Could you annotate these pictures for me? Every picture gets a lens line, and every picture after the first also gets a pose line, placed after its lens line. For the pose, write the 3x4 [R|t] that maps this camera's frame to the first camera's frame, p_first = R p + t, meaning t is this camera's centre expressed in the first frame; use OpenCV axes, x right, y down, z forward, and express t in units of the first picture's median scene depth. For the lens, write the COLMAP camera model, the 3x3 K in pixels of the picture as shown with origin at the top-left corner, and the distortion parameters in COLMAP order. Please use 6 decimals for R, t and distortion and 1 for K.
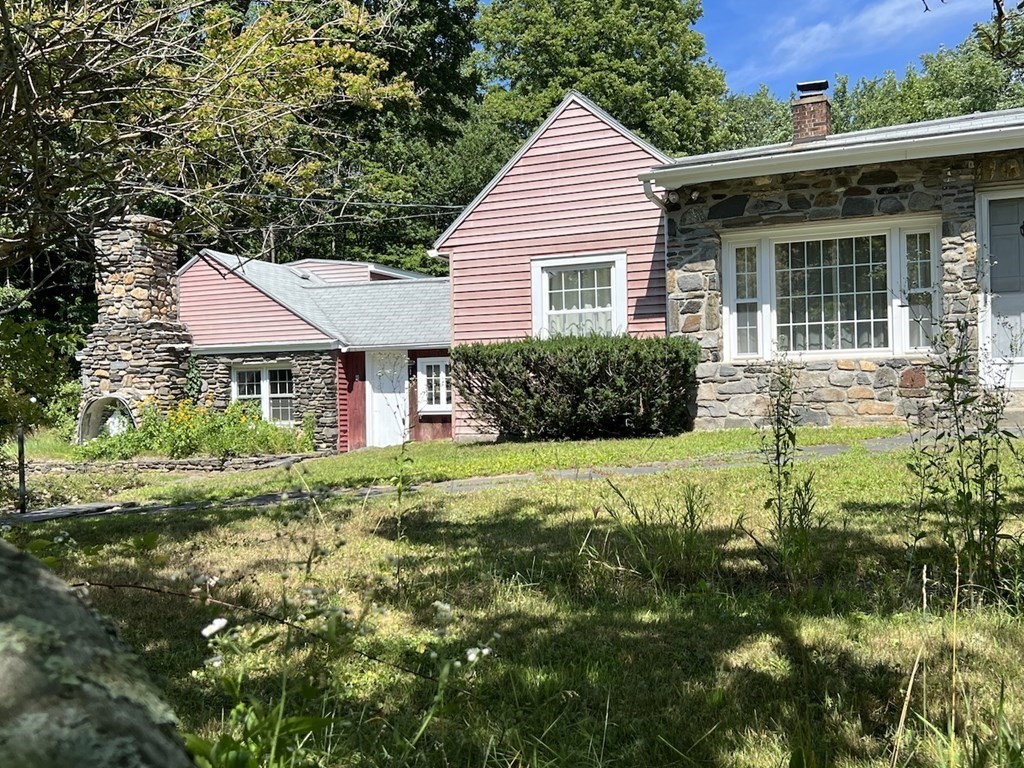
lens RADIAL K [[1058.4, 0, 507.9], [0, 1058.4, 388.5], [0, 0, 1]] dist [0.158091, -0.406226]
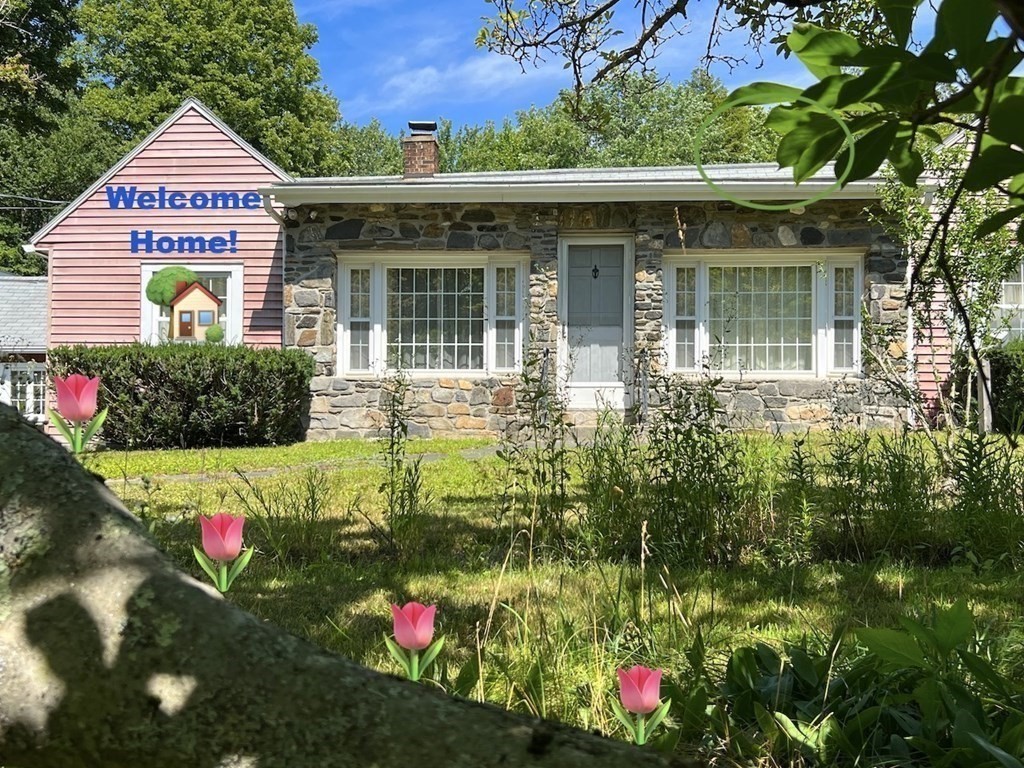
lens RADIAL K [[1058.4, 0, 507.9], [0, 1058.4, 388.5], [0, 0, 1]] dist [0.158091, -0.406226]
pose [[0.933125, 0.036096, 0.357734, -0.013178], [-0.028302, 0.999235, -0.027002, 0.010274], [-0.358435, 0.015072, 0.933433, -0.033172]]
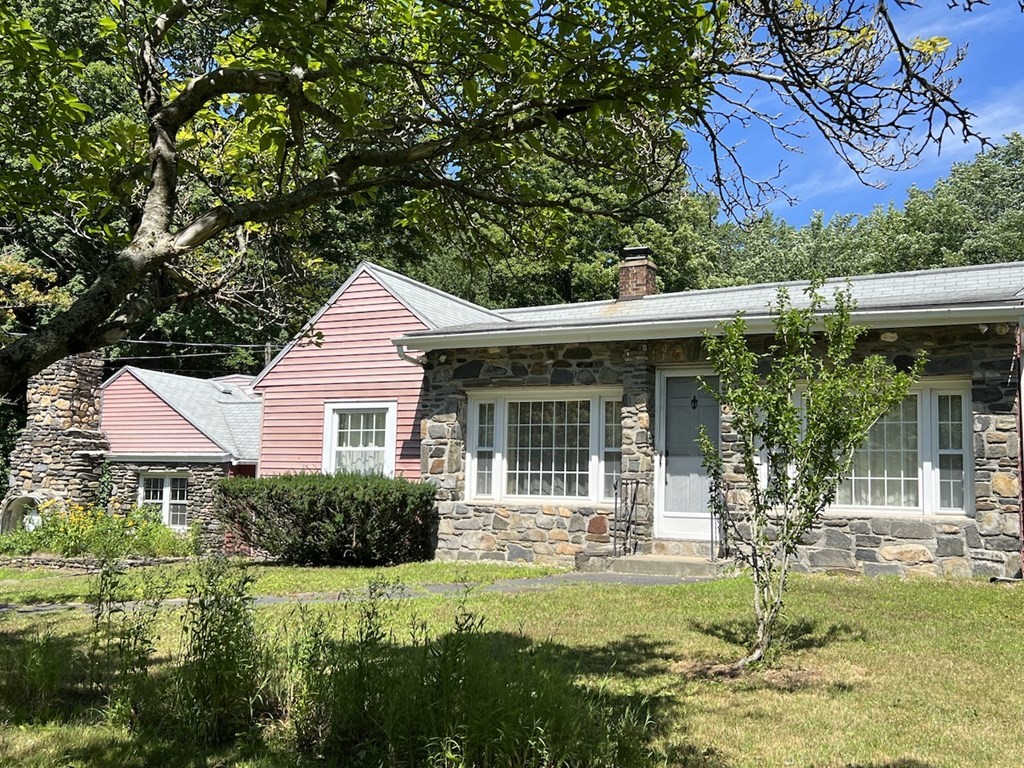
lens RADIAL K [[1058.4, 0, 507.9], [0, 1058.4, 388.5], [0, 0, 1]] dist [0.158091, -0.406226]
pose [[0.997890, 0.040698, -0.050580, 0.305553], [-0.045100, 0.994994, -0.089179, -0.046164], [0.046698, 0.091272, 0.994730, -0.156313]]
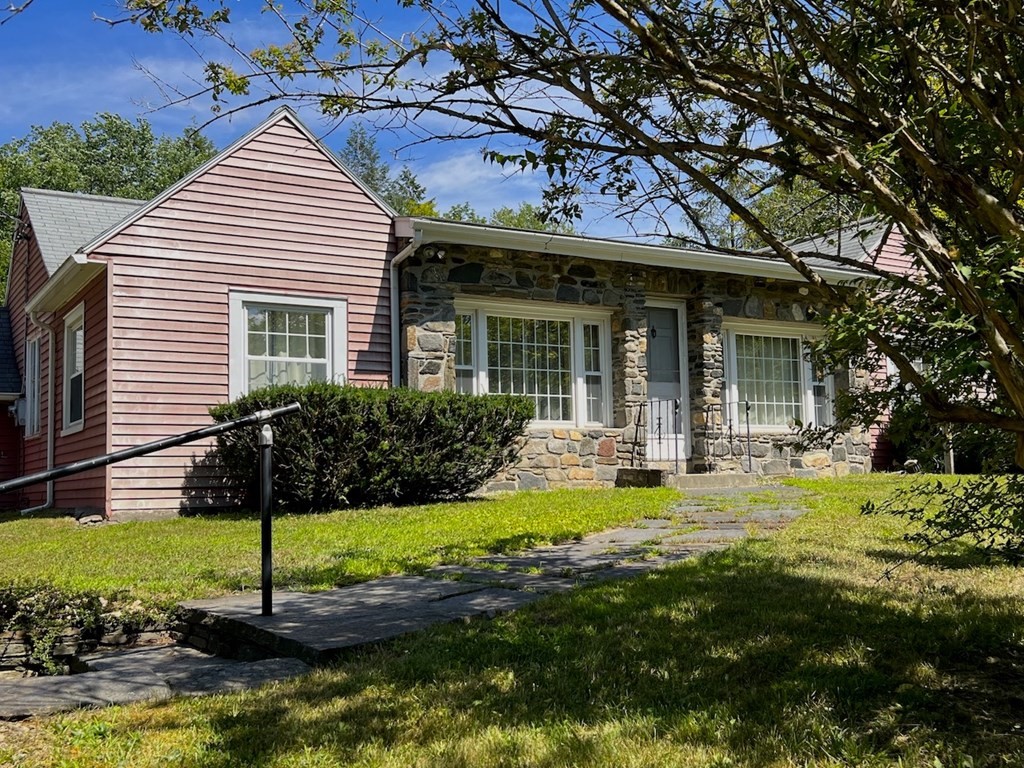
lens RADIAL K [[1058.4, 0, 507.9], [0, 1058.4, 388.5], [0, 0, 1]] dist [0.158091, -0.406226]
pose [[0.567286, 0.083853, 0.819241, -0.570809], [-0.001650, 0.994916, -0.100692, 0.038386], [-0.823519, 0.055770, 0.564540, 0.404822]]
